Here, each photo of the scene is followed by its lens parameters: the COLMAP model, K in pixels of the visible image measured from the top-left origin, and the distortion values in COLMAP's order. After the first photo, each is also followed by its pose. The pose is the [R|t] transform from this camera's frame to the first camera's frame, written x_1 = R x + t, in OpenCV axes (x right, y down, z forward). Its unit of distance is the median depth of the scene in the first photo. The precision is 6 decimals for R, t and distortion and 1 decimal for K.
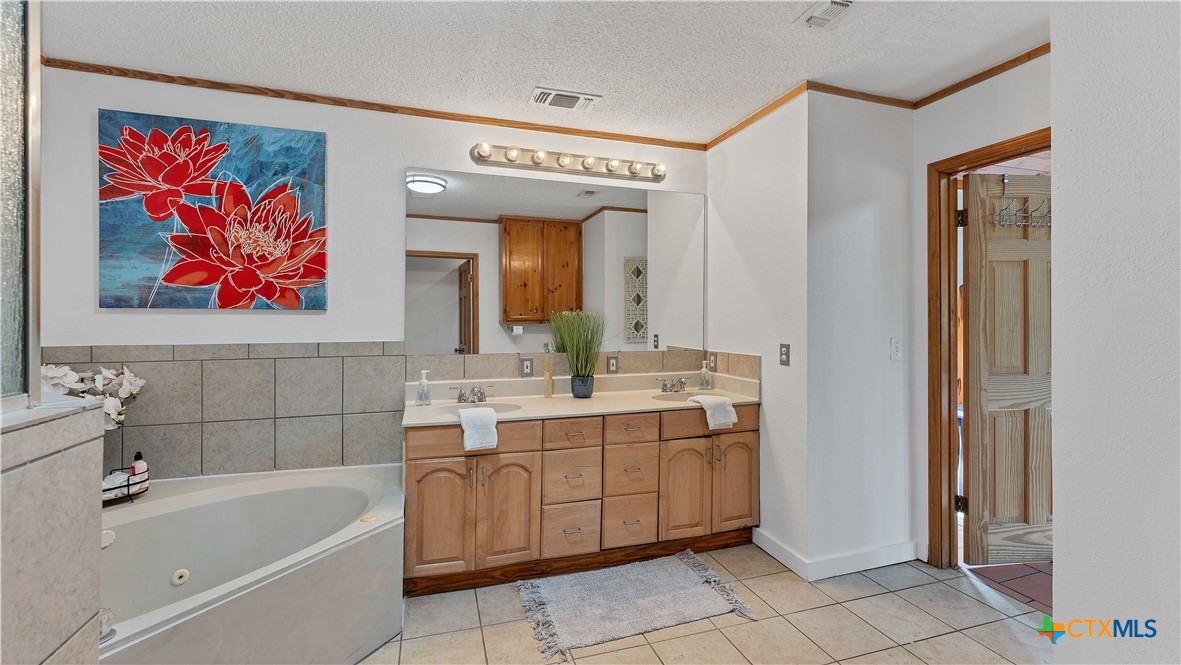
lens RADIAL K [[483.9, 0, 585.5], [0, 483.9, 318.6], [0, 0, 1]] dist [-0.000236, -0.000014]
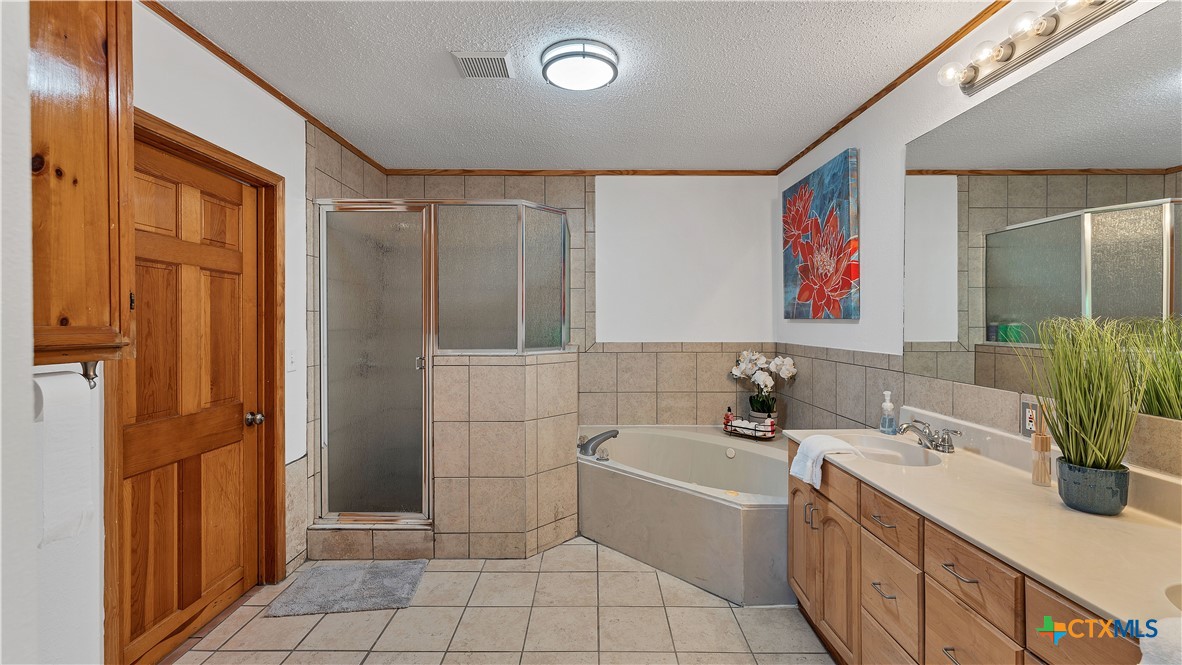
lens RADIAL K [[484.2, 0, 591.0], [0, 484.2, 332.5], [0, 0, 1]] dist [0.001210, 0.000086]
pose [[-0.275275, 0.024141, -0.961062, 0.627371], [-0.001090, 0.999676, 0.025424, -0.015241], [0.961365, 0.008046, -0.275160, 0.771466]]
